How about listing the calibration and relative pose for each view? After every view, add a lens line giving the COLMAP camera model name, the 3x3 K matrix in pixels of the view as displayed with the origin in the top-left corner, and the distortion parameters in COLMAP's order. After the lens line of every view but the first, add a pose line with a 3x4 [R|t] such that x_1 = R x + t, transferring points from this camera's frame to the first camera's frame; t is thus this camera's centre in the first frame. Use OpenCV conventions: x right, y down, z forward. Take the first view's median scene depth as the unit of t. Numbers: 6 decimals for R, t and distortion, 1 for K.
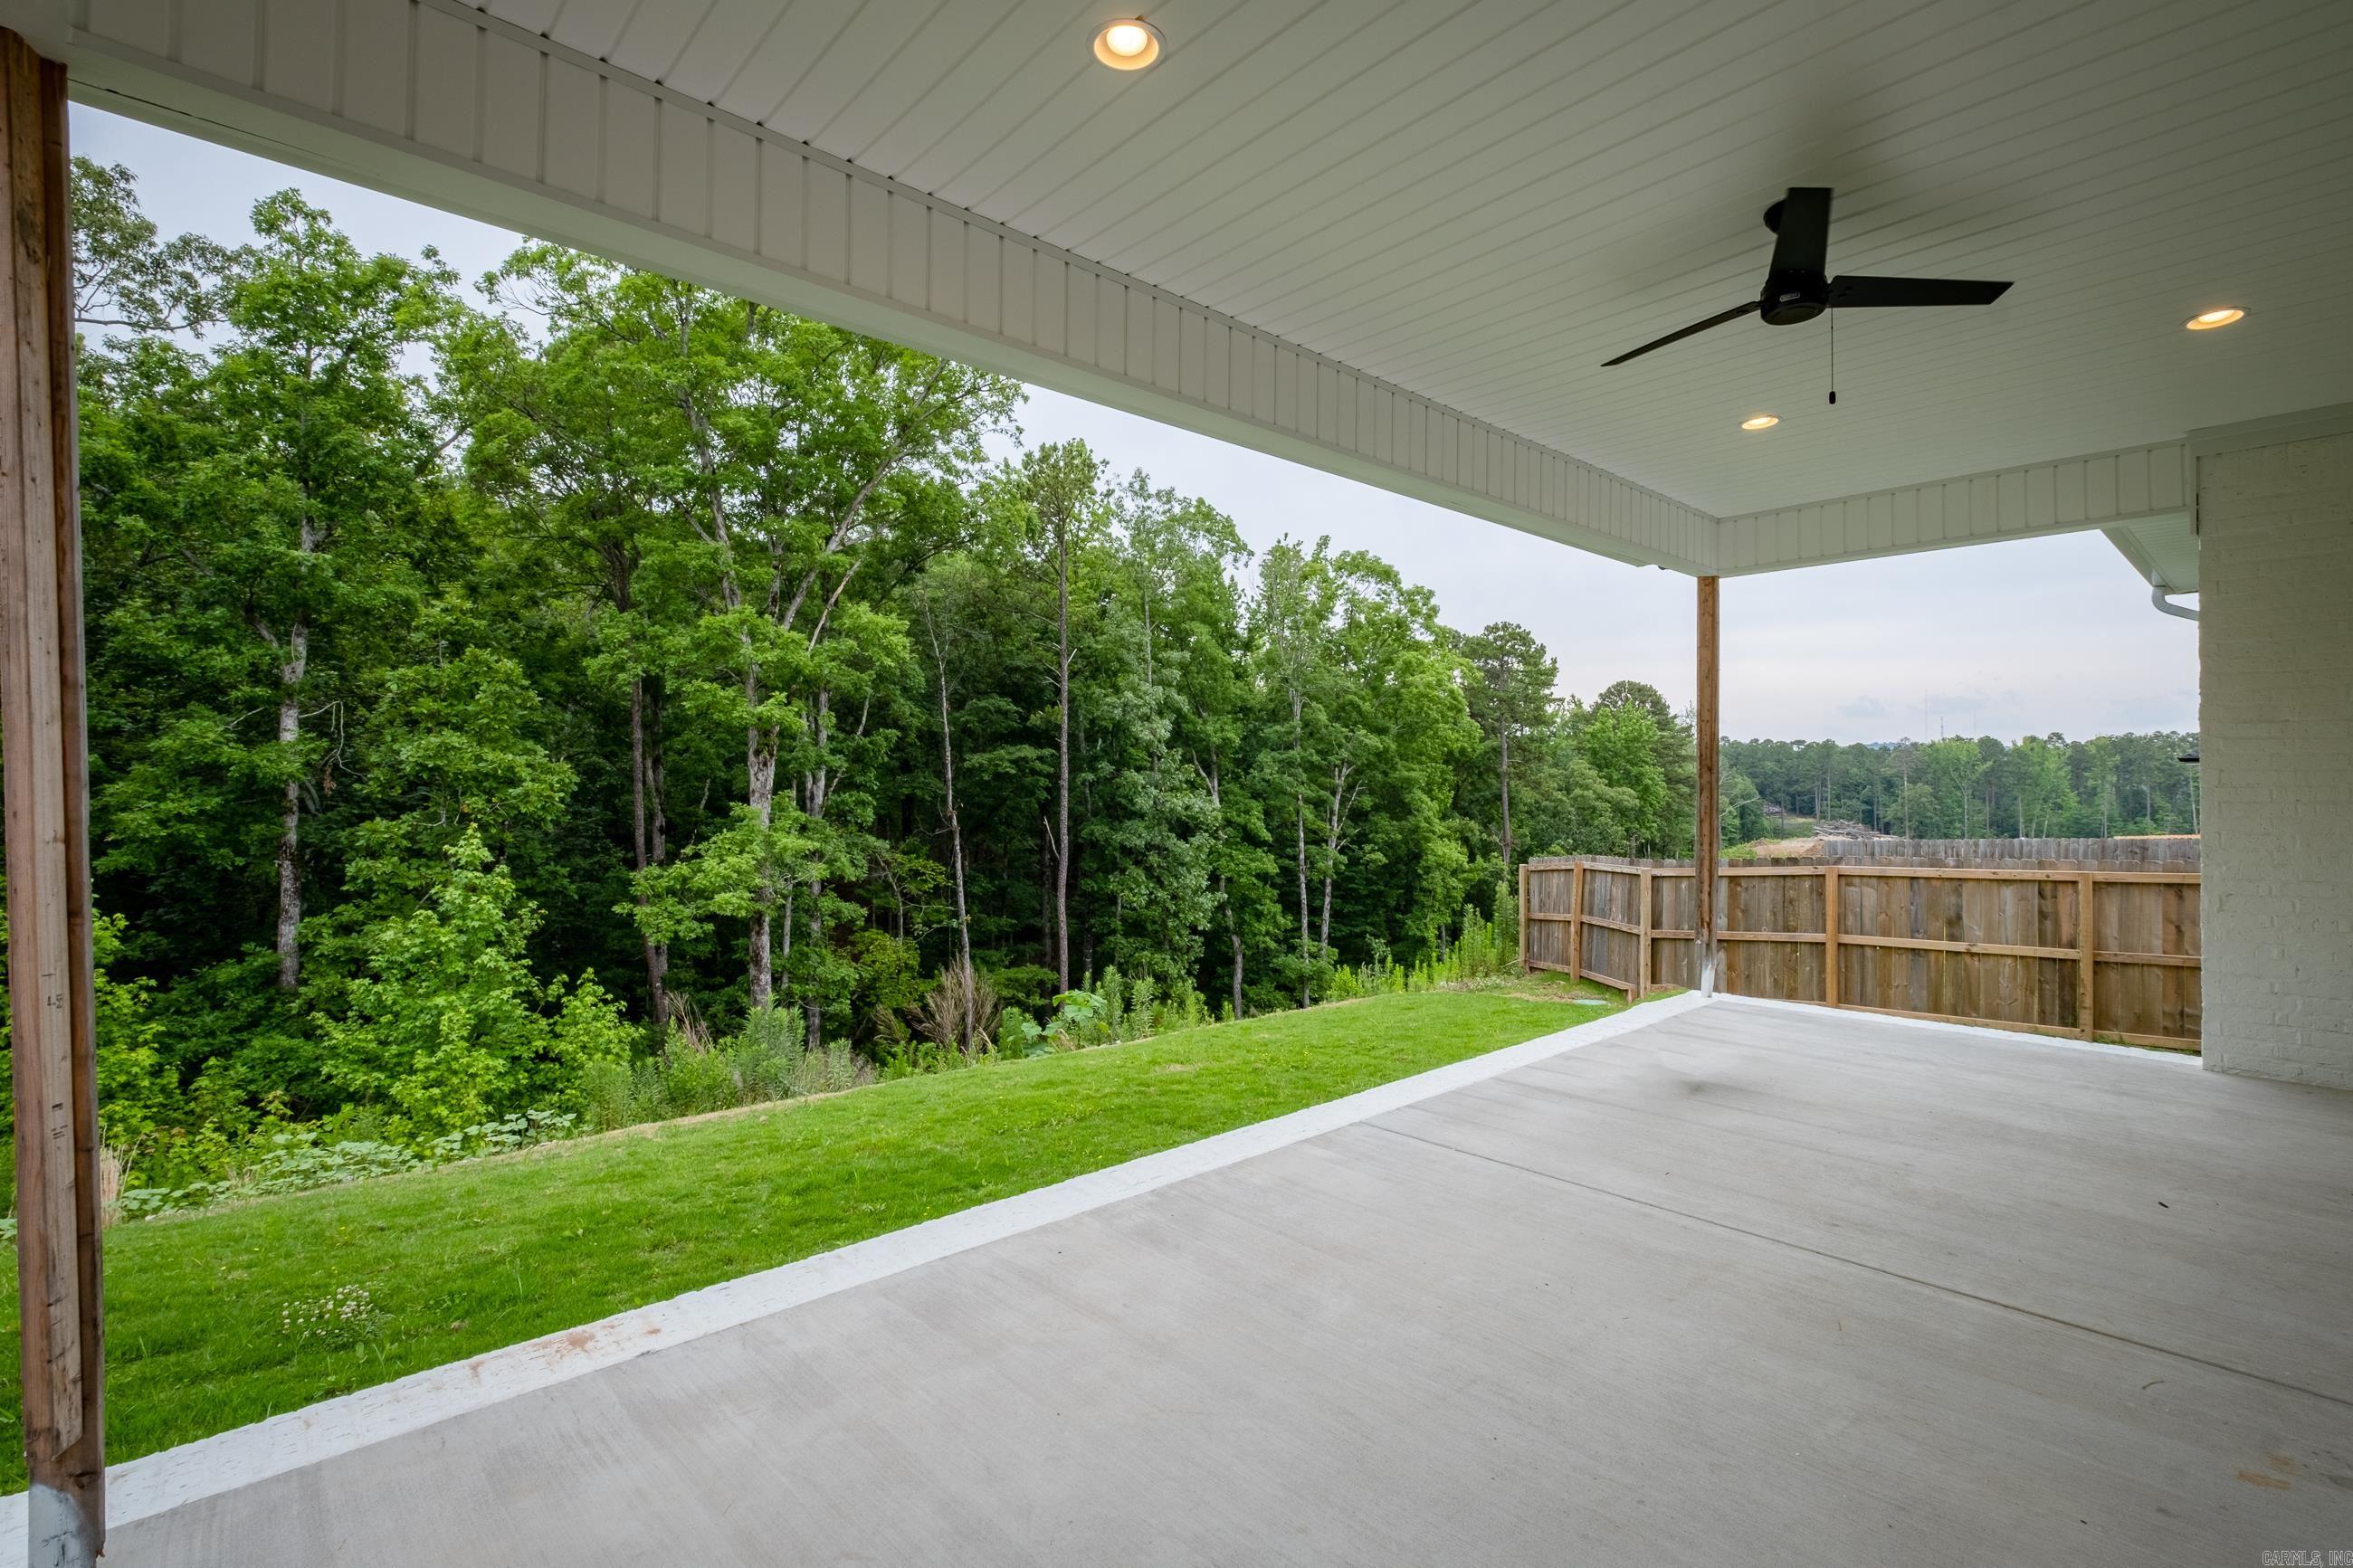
lens RADIAL K [[1083.3, 0, 1174.9], [0, 1083.3, 785.7], [0, 0, 1]] dist [-0.003896, -0.001969]
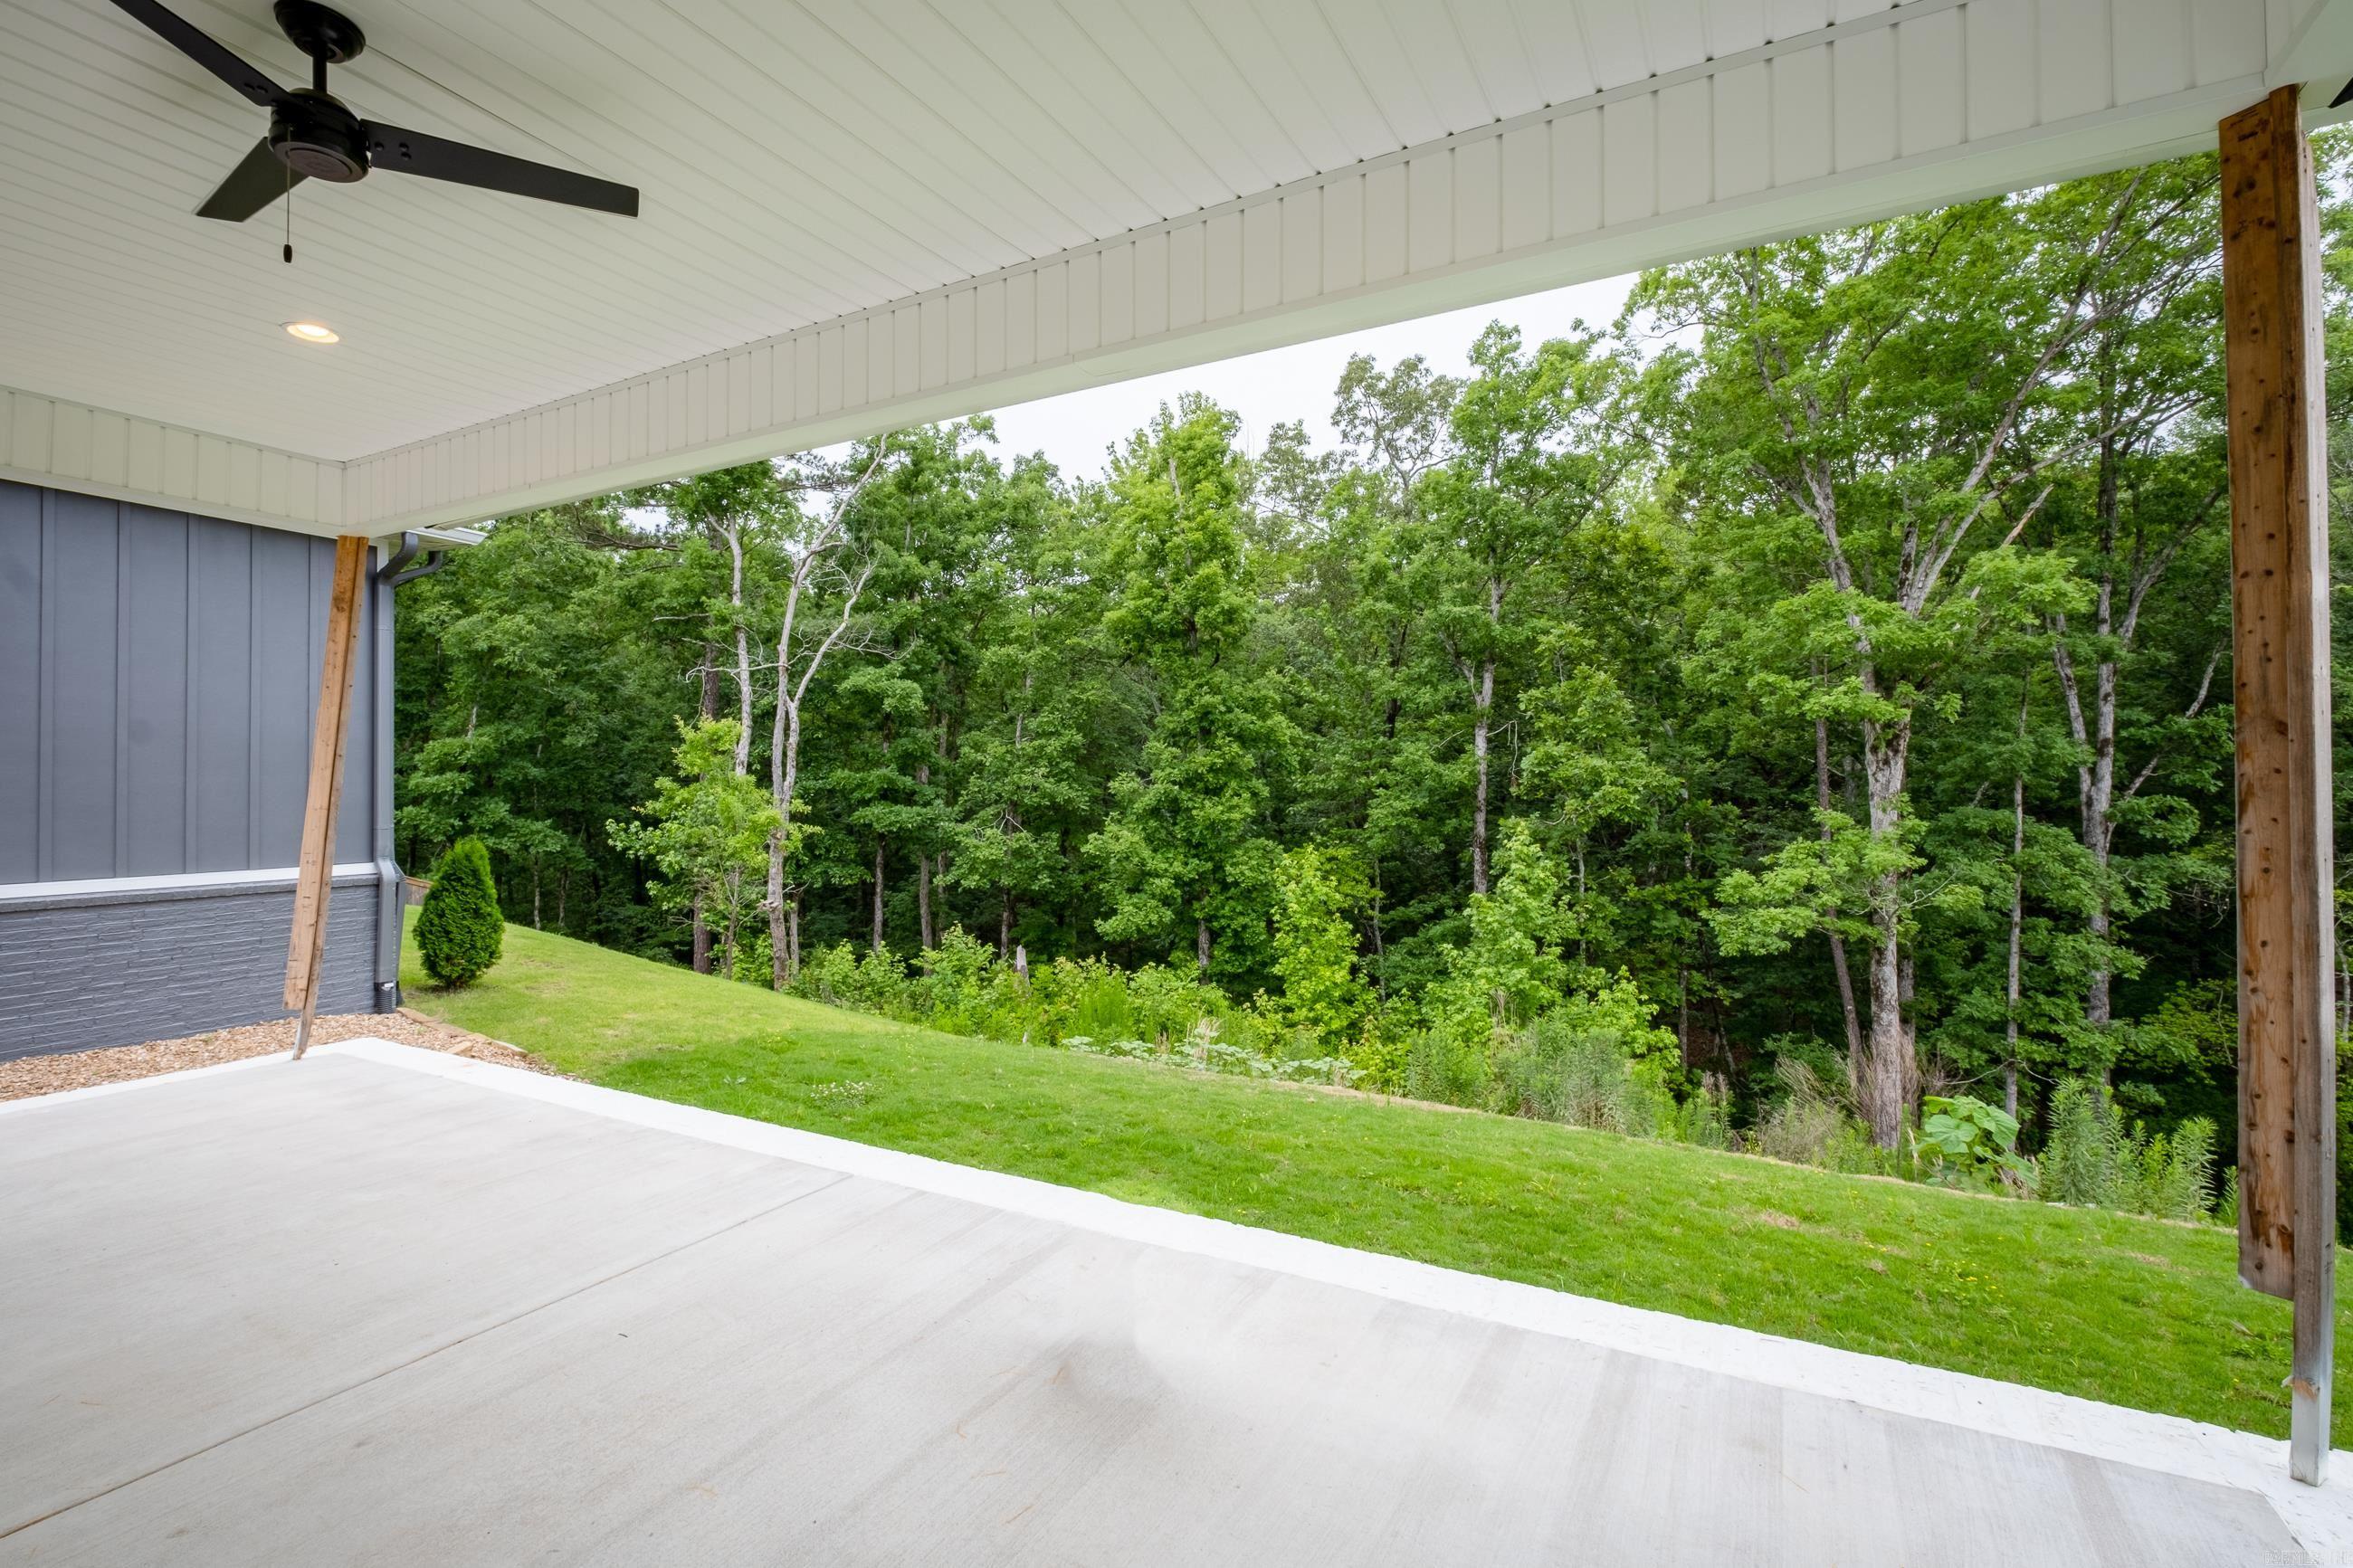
lens RADIAL K [[1083.3, 0, 1187.1], [0, 1083.3, 784.7], [0, 0, 1]] dist [-0.003896, -0.001969]
pose [[0.324474, -0.006350, -0.945873, 0.277125], [0.003097, 0.999979, -0.005651, 0.000787], [0.945889, -0.001095, 0.324487, 0.249476]]
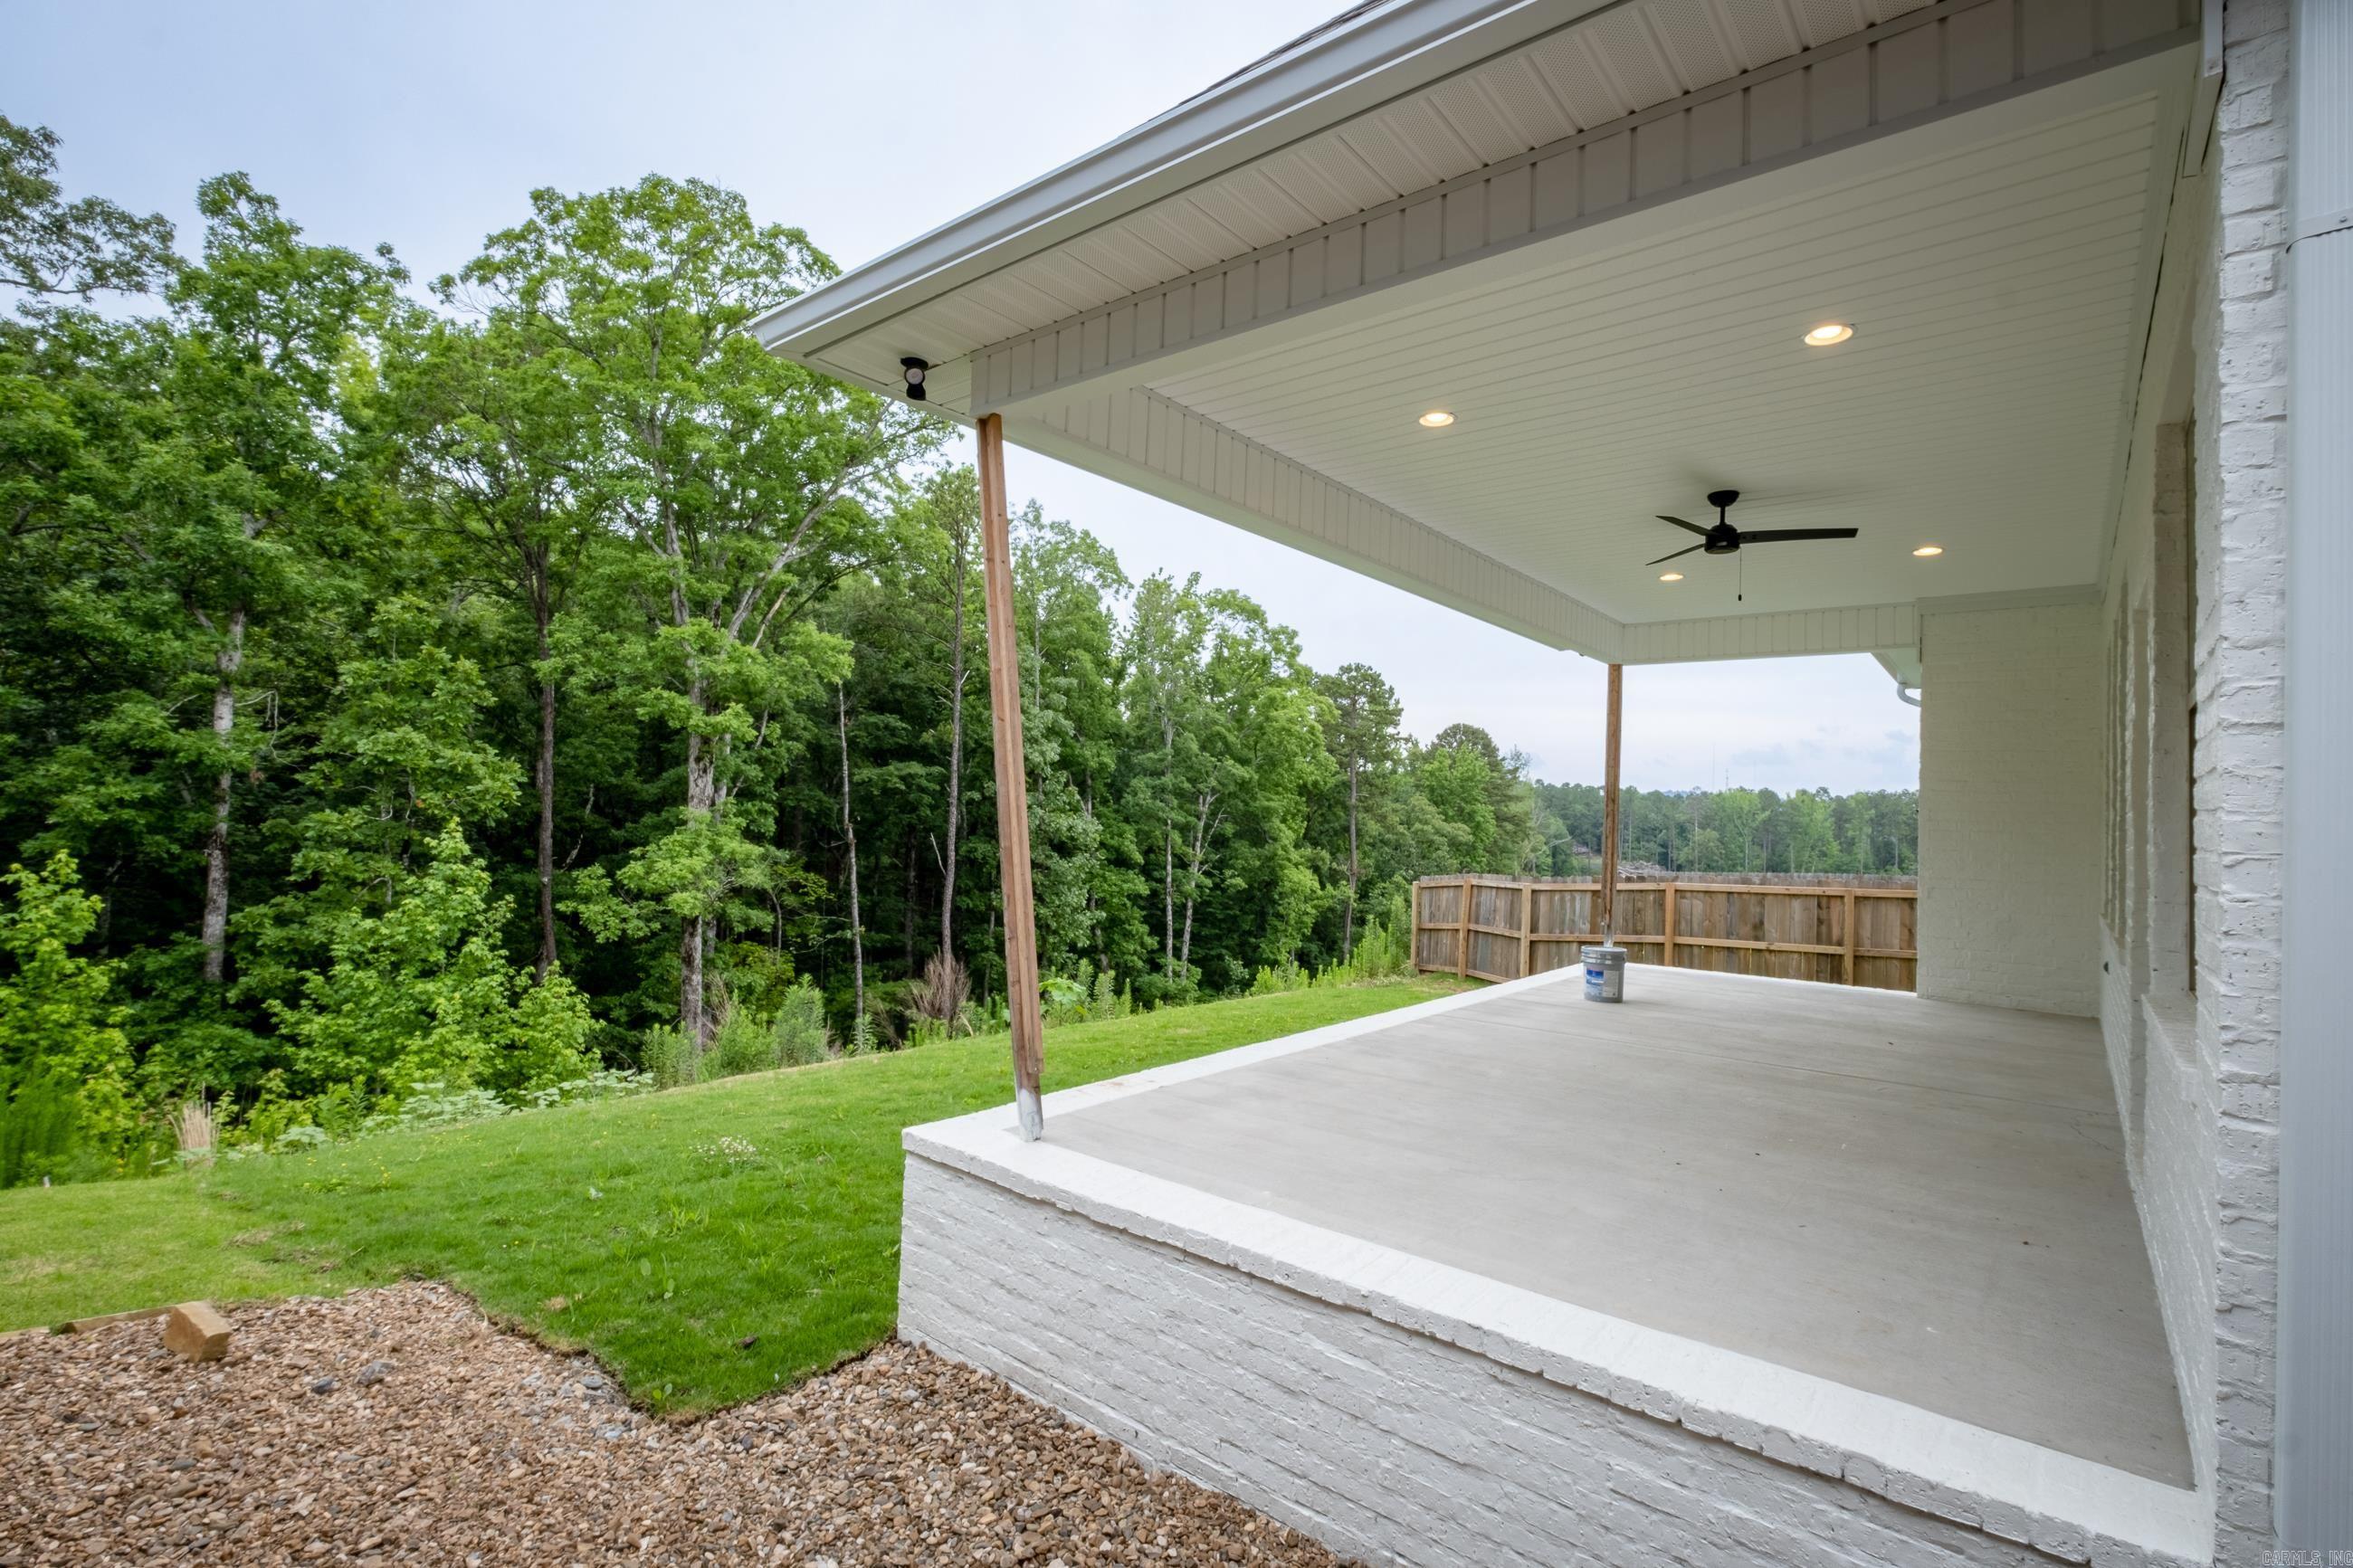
lens RADIAL K [[1083.3, 0, 1188.1], [0, 1083.3, 792.9], [0, 0, 1]] dist [-0.003896, -0.001969]
pose [[0.987600, 0.035274, 0.152975, -0.095604], [-0.032676, 0.999277, -0.019461, 0.007089], [-0.153551, 0.014221, 0.988038, -0.109522]]
